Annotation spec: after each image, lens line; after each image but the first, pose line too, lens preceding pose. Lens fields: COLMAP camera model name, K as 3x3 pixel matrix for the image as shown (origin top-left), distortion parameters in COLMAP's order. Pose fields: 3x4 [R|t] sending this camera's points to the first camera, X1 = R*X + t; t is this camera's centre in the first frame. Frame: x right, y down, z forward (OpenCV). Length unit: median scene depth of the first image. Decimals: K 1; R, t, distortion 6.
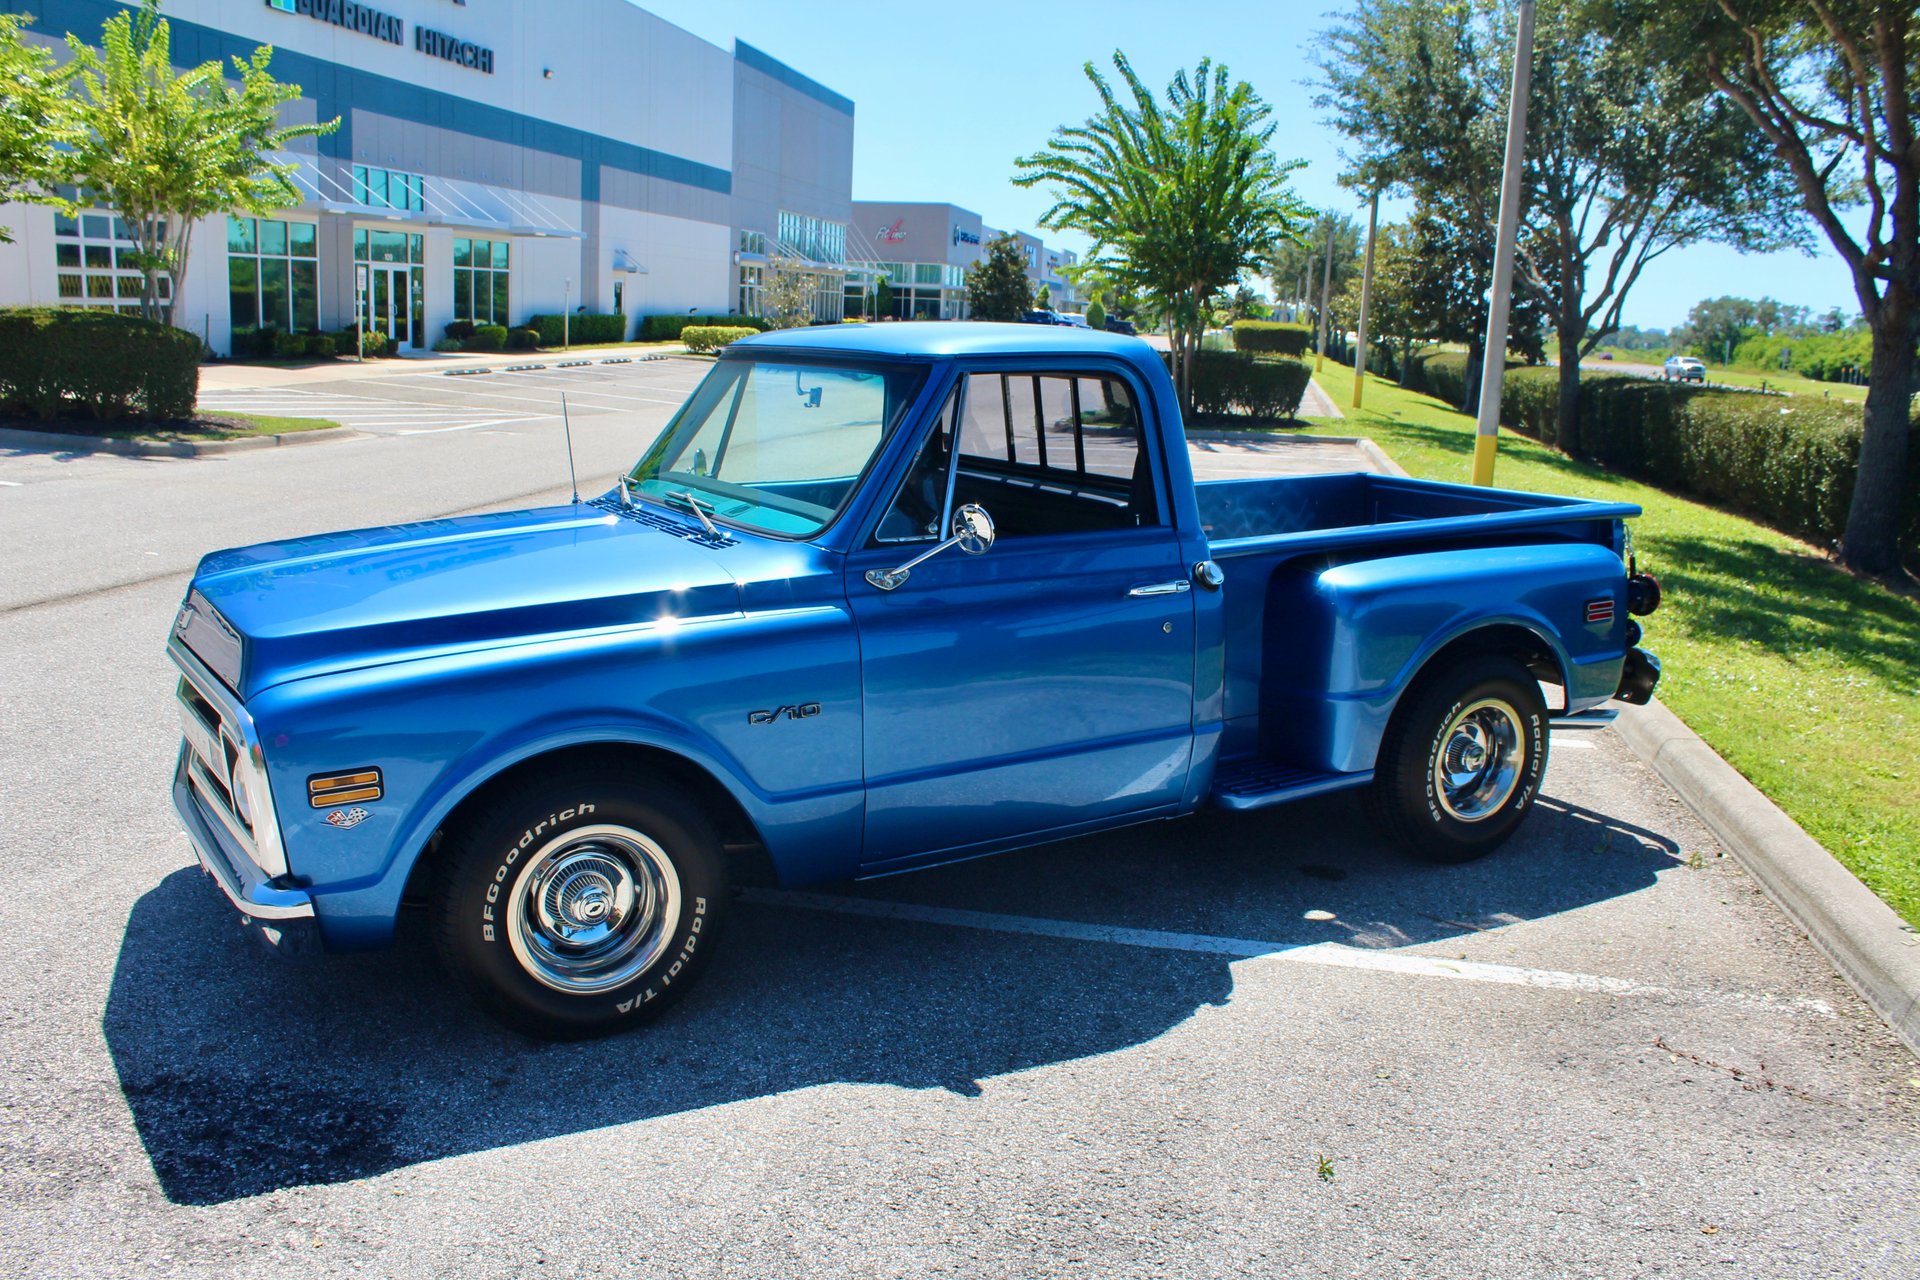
lens RADIAL K [[1598.4, 0, 953.1], [0, 1598.4, 643.7], [0, 0, 1]] dist [-0.159329, 0.130997]
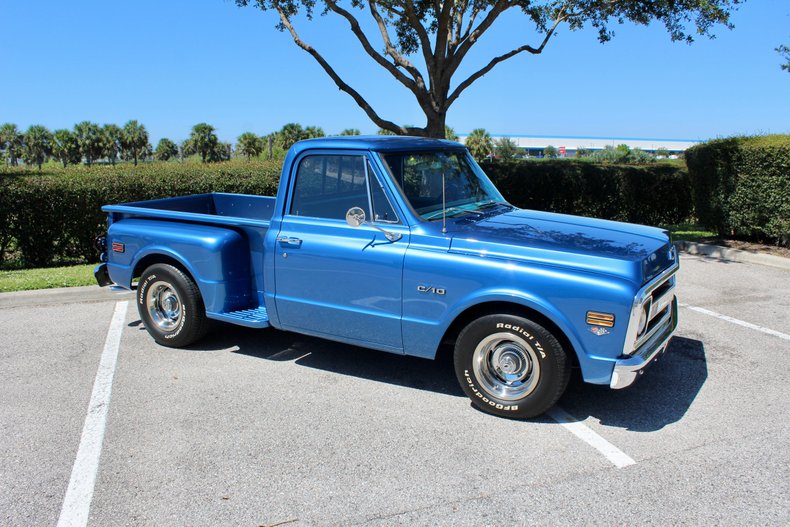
lens RADIAL K [[657.7, 0, 392.9], [0, 657.7, 268.5], [0, 0, 1]] dist [-0.159329, 0.130997]
pose [[-0.526699, -0.177924, 0.831223, -0.810648], [0.159167, 0.939912, 0.302044, -0.276094], [-0.835017, 0.291390, -0.466731, 1.344547]]
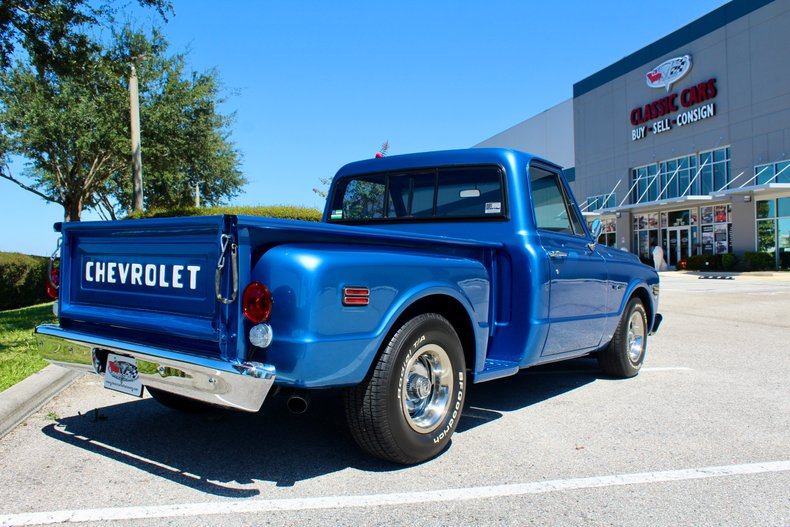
lens RADIAL K [[692.1, 0, 395.8], [0, 692.1, 263.0], [0, 0, 1]] dist [-0.151181, 0.116320]
pose [[-0.916567, -0.023109, -0.399213, 0.399291], [-0.101012, 0.979333, 0.175225, -0.193346], [0.386913, 0.200931, -0.899958, 1.685945]]
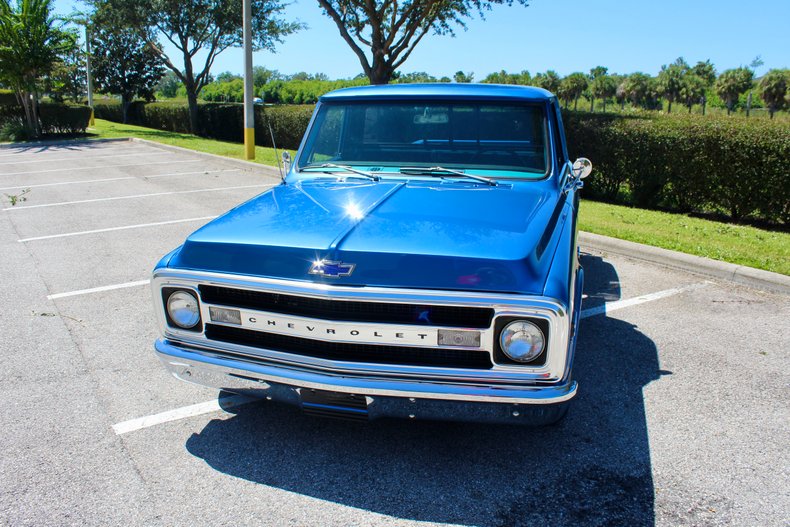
lens RADIAL K [[657.7, 0, 395.9], [0, 657.7, 266.9], [0, 0, 1]] dist [-0.159329, 0.130997]
pose [[0.700005, -0.207217, 0.683413, -0.649705], [0.154204, 0.978260, 0.138670, -0.074718], [-0.697290, 0.008315, 0.716741, 0.340194]]
